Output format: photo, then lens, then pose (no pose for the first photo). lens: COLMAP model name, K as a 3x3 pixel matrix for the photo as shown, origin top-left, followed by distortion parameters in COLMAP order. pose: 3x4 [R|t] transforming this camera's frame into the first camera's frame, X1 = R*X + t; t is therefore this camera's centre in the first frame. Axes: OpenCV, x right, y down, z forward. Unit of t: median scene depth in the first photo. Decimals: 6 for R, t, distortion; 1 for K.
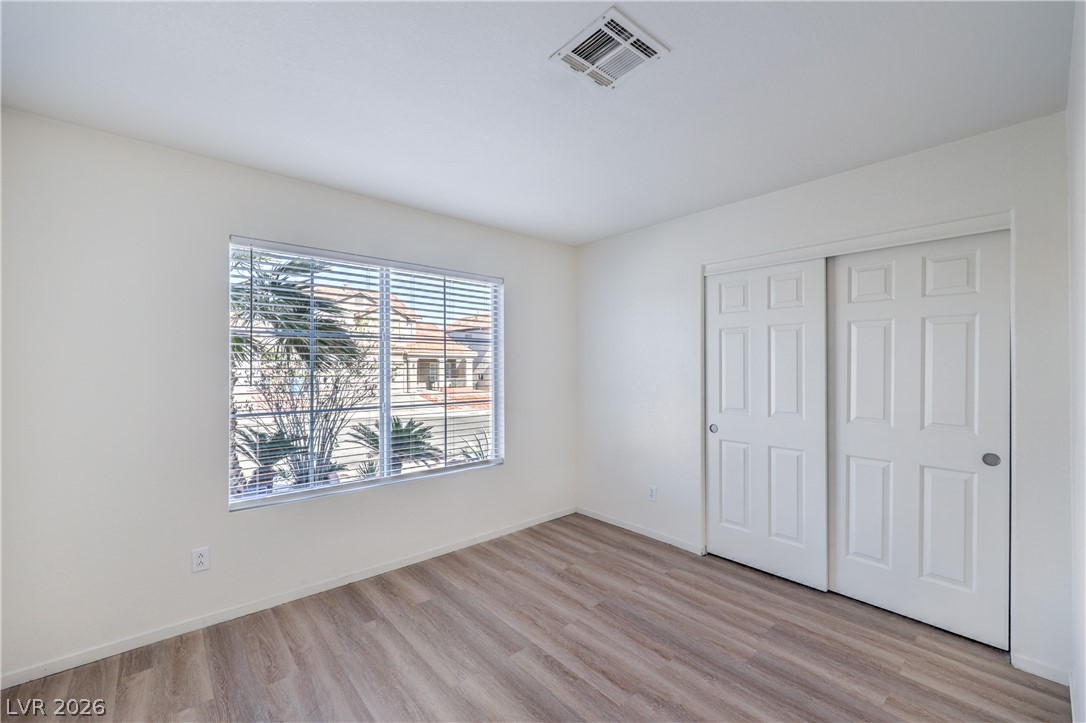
lens RADIAL K [[436.1, 0, 546.2], [0, 436.1, 365.0], [0, 0, 1]] dist [-0.002956, -0.000168]
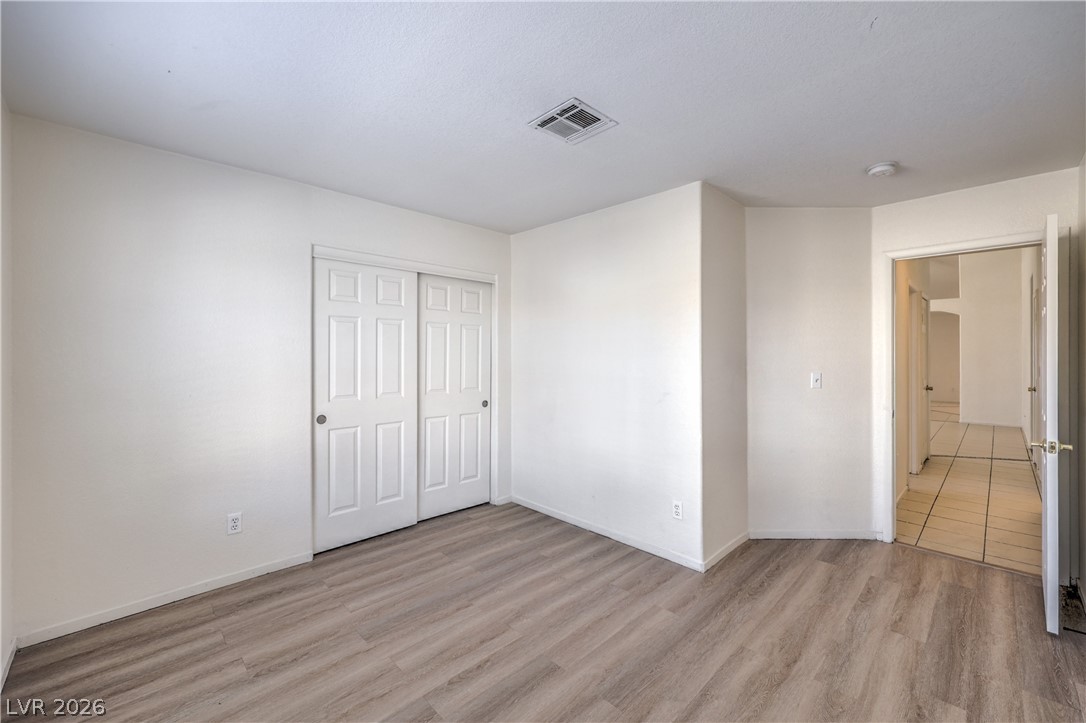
lens RADIAL K [[440.3, 0, 538.5], [0, 440.3, 353.7], [0, 0, 1]] dist [-0.000895, 0.000055]
pose [[-0.037813, -0.004764, 0.999273, -0.733584], [-0.006917, 0.999966, 0.004505, -0.007512], [-0.999261, -0.006742, -0.037844, 0.697904]]
